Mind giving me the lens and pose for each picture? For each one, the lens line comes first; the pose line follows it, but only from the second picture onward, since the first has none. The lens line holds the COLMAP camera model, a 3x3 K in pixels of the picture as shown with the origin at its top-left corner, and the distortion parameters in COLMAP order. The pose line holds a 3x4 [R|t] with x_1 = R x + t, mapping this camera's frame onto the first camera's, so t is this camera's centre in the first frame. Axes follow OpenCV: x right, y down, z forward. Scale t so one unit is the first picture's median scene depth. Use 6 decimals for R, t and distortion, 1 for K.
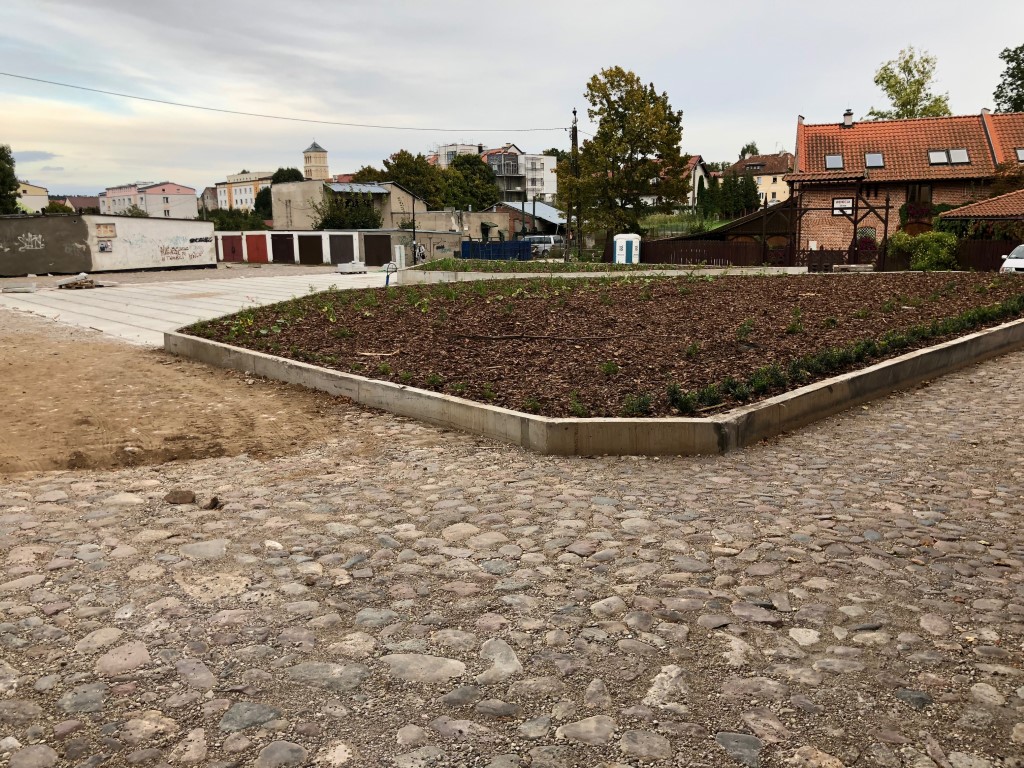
lens RADIAL K [[829.2, 0, 517.6], [0, 829.2, 388.8], [0, 0, 1]] dist [0.031334, -0.048190]
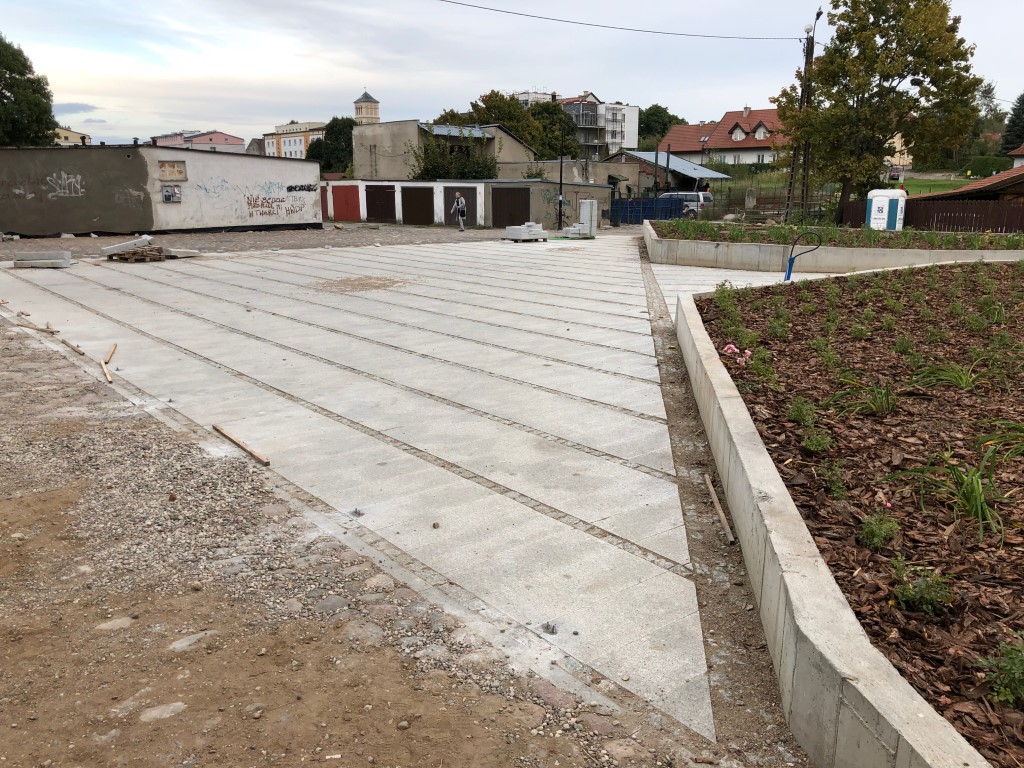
lens RADIAL K [[829.2, 0, 509.1], [0, 829.2, 381.7], [0, 0, 1]] dist [0.031334, -0.048190]
pose [[0.998555, 0.026688, -0.046636, -0.124271], [-0.024886, 0.998937, 0.038802, -0.034429], [0.047622, -0.037586, 0.998158, 0.220772]]
